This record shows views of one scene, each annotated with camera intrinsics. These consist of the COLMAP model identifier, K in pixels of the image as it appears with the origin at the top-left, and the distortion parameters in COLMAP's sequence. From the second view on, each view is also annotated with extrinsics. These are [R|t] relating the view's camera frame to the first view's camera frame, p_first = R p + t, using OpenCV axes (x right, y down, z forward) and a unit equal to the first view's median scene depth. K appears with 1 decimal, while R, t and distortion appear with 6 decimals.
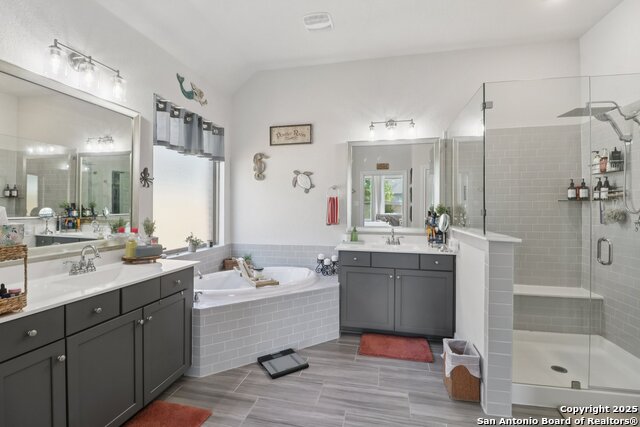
lens RADIAL K [[298.2, 0, 307.3], [0, 298.2, 202.9], [0, 0, 1]] dist [-0.014124, -0.007011]
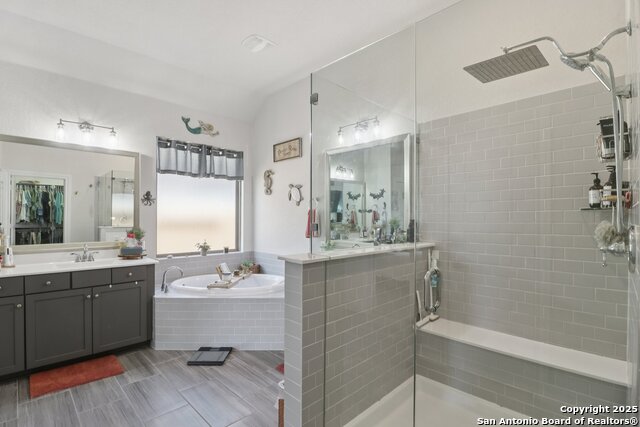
lens RADIAL K [[298.2, 0, 317.5], [0, 298.2, 214.6], [0, 0, 1]] dist [-0.014124, -0.007011]
pose [[0.848342, -0.008472, -0.529381, 0.686905], [0.009091, 0.999958, -0.001434, -0.000905], [0.529371, -0.003596, 0.848383, 0.195997]]
